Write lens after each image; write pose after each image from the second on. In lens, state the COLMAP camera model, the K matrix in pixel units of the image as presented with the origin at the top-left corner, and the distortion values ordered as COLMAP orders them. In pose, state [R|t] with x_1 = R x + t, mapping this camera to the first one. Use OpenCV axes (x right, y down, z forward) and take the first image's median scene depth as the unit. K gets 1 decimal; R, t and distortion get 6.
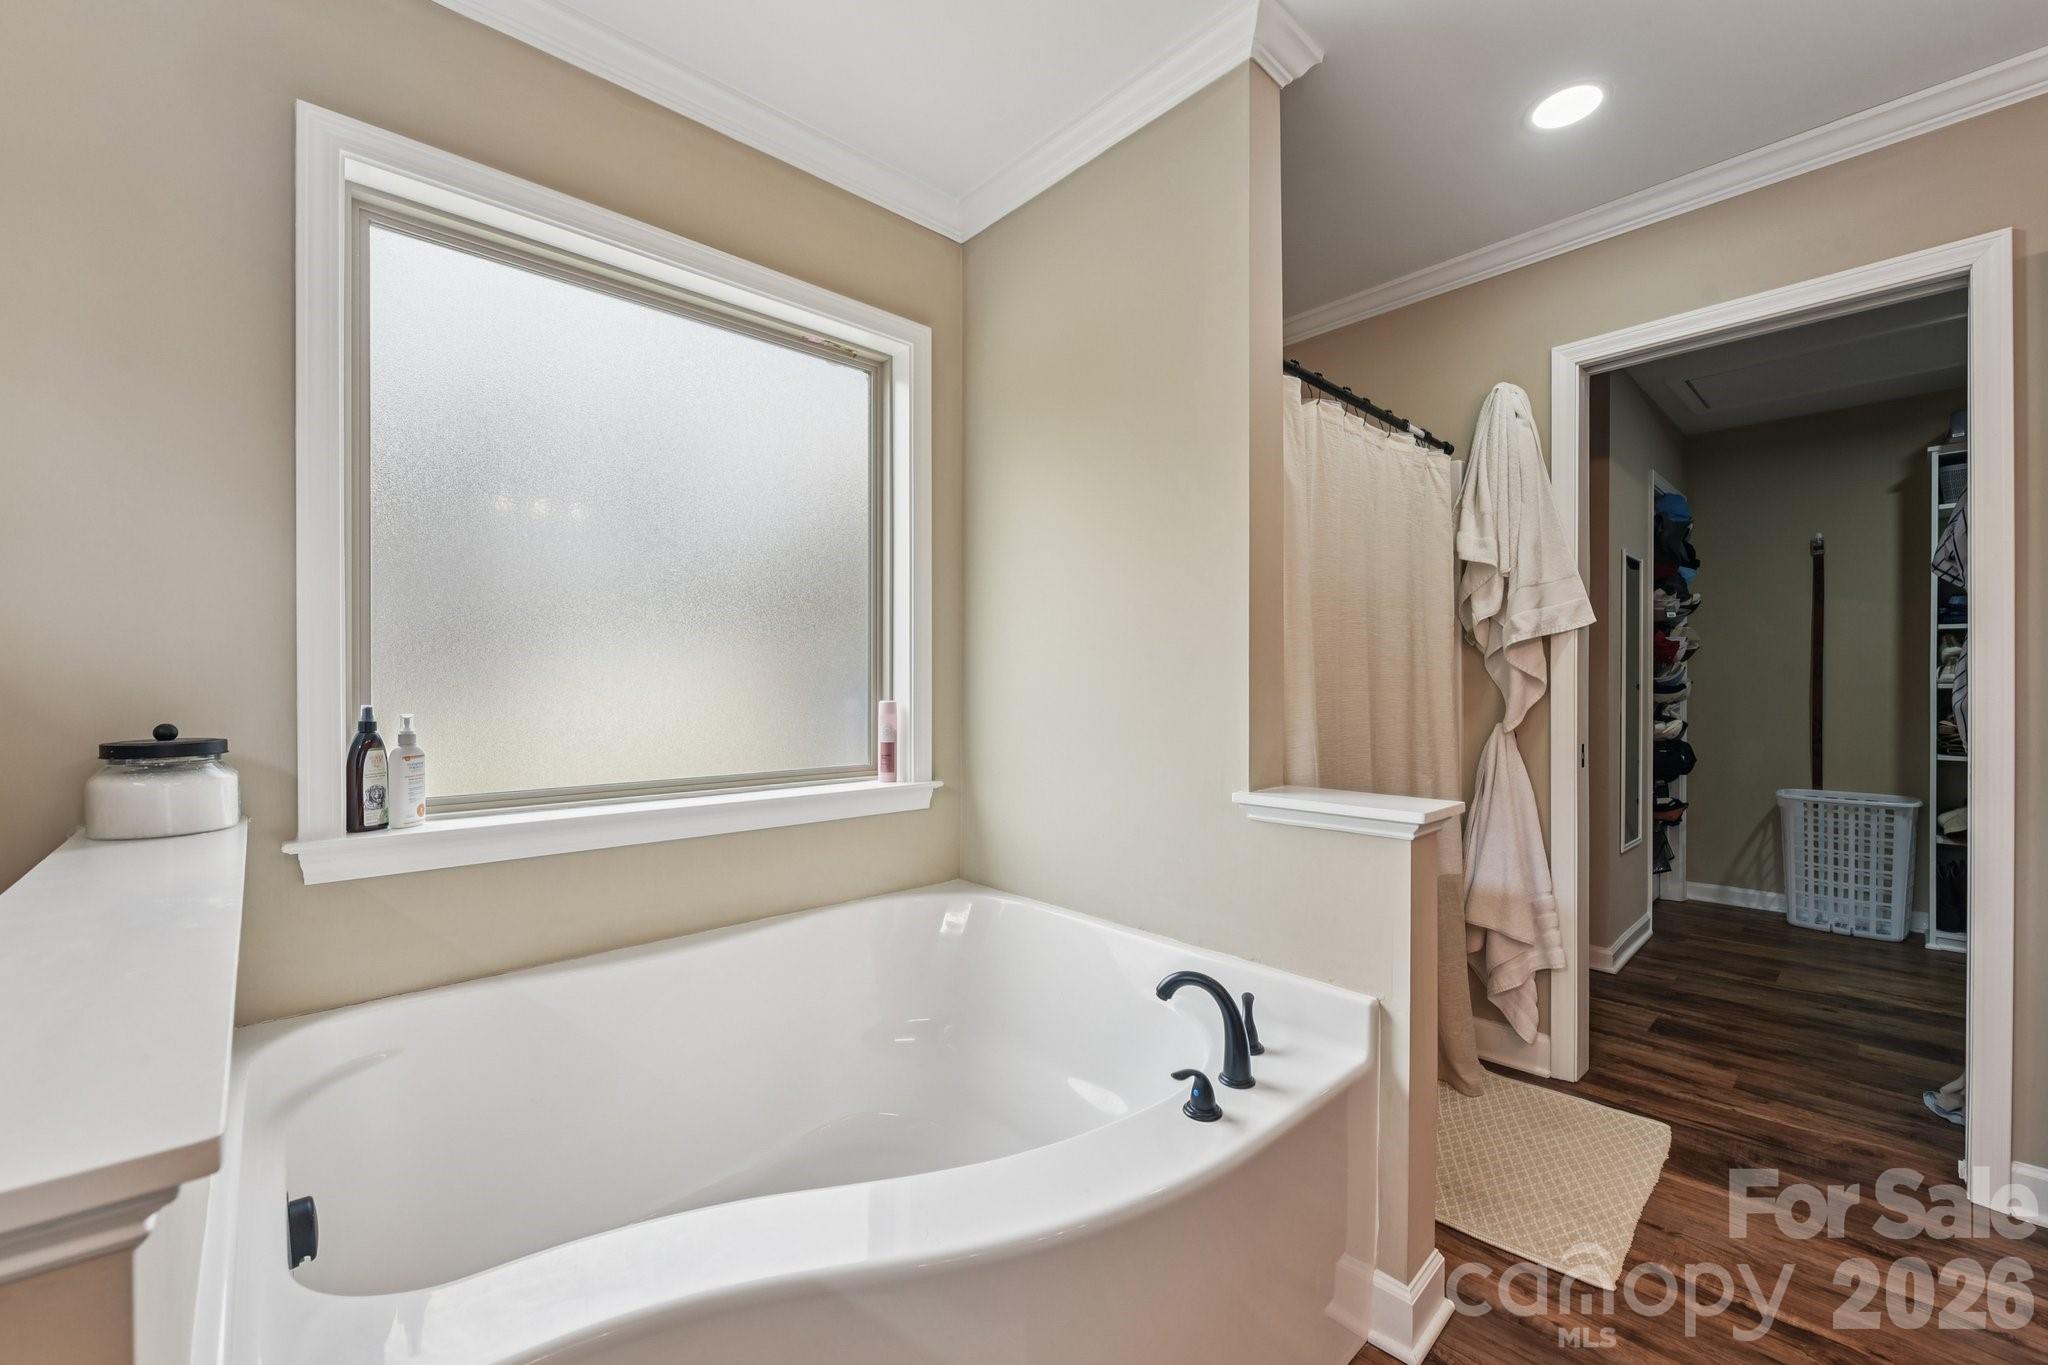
lens RADIAL K [[817.8, 0, 1021.4], [0, 817.8, 685.7], [0, 0, 1]] dist [-0.005489, -0.000410]
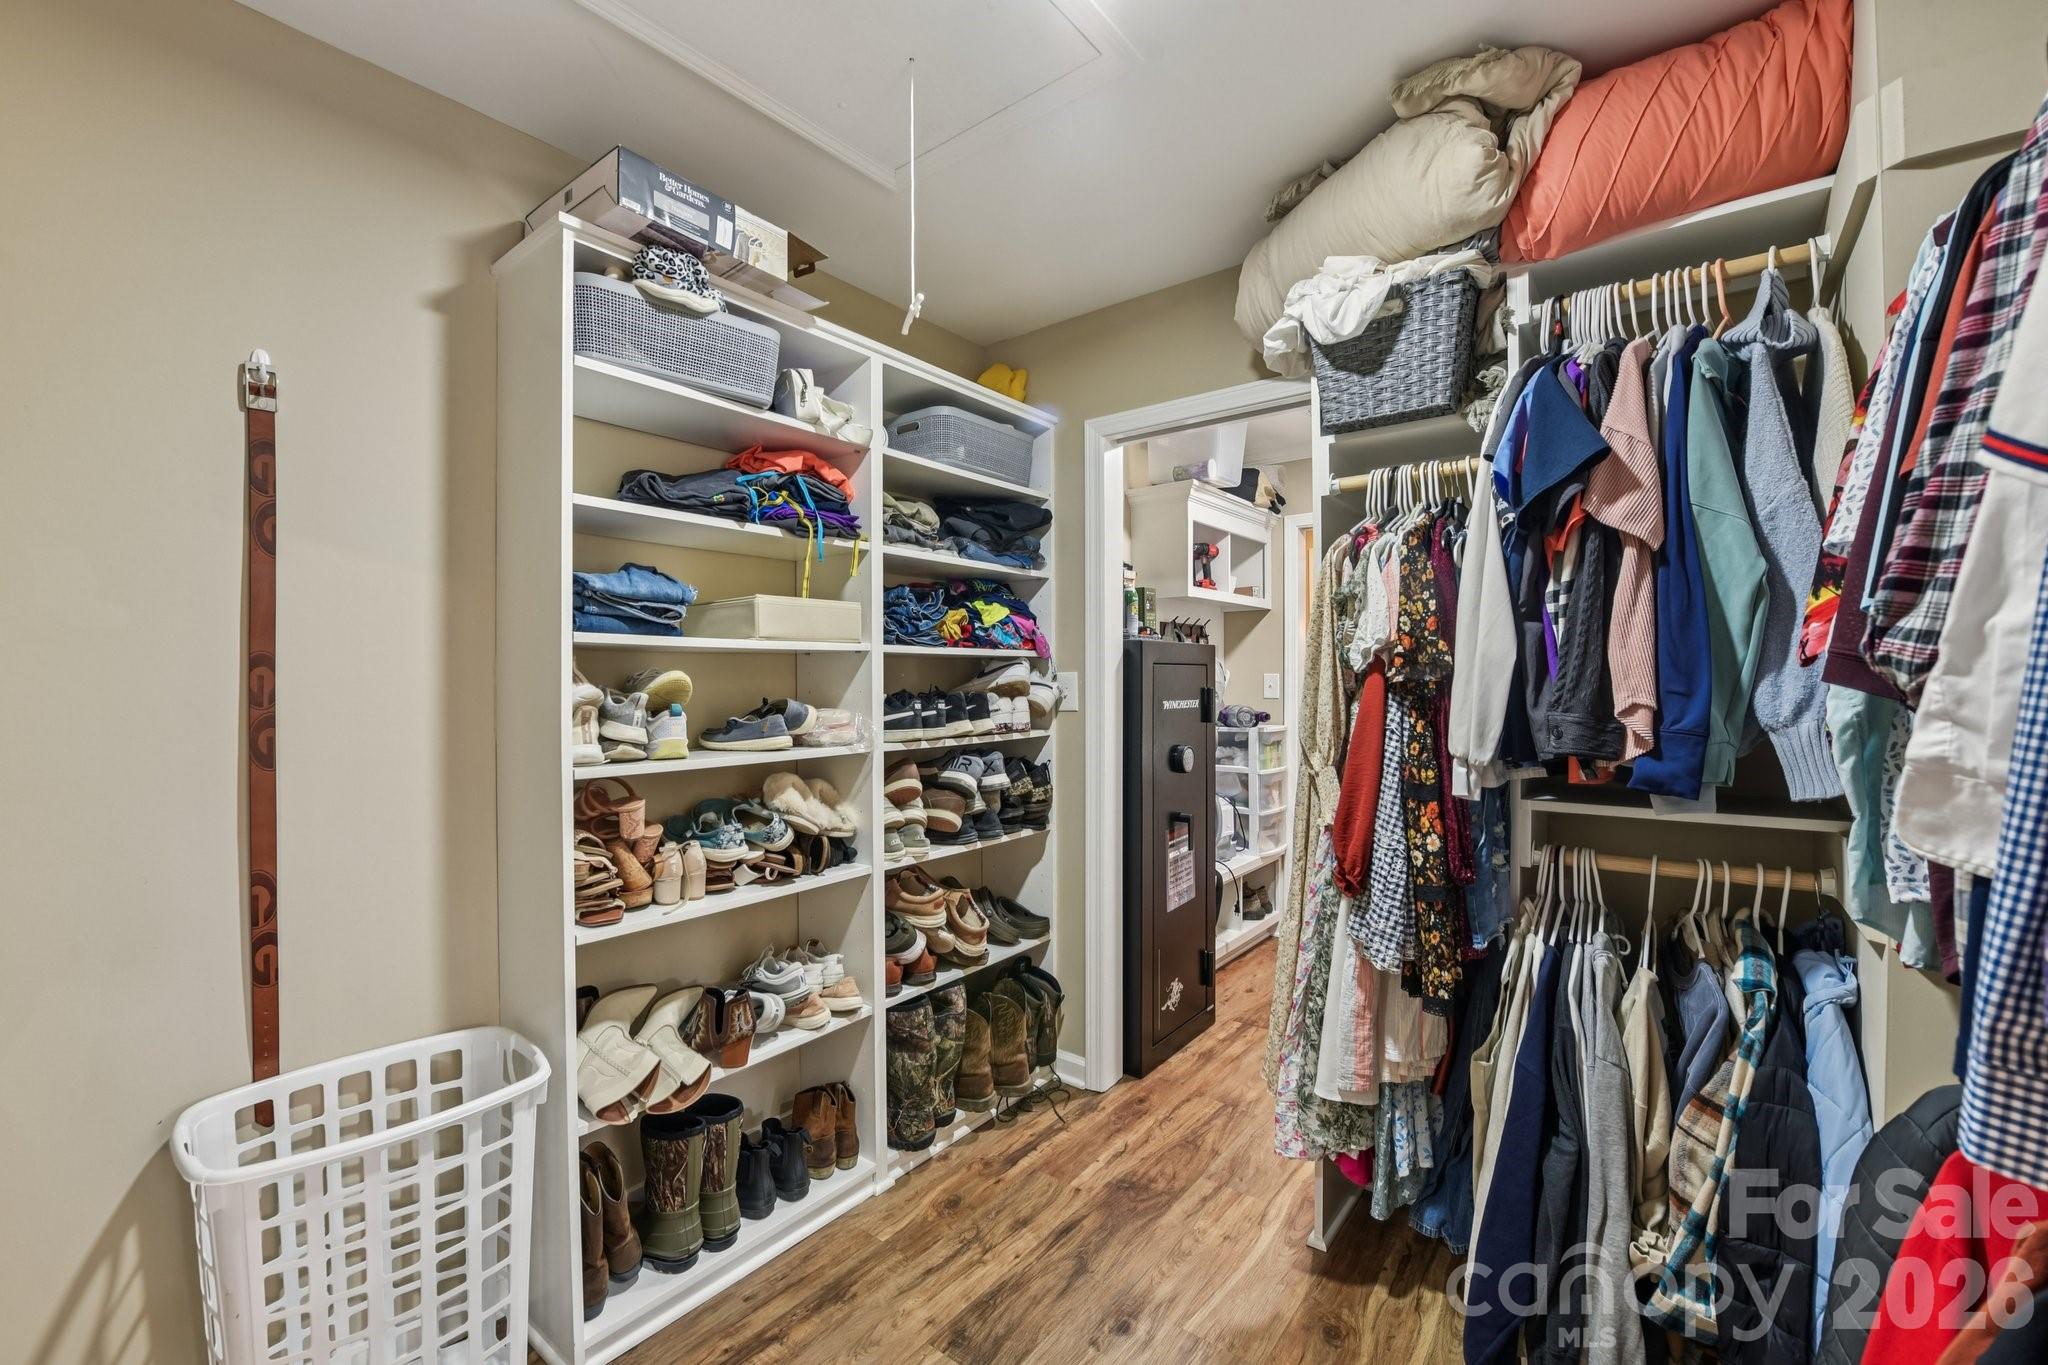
lens RADIAL K [[833.7, 0, 1024.0], [0, 833.7, 682.5], [0, 0, 1]] dist [-0.017648, -0.000102]
pose [[-0.160175, -0.003585, 0.987082, 0.579266], [0.005252, 0.999976, 0.004485, -0.043526], [-0.987075, 0.005903, -0.160153, 0.733900]]
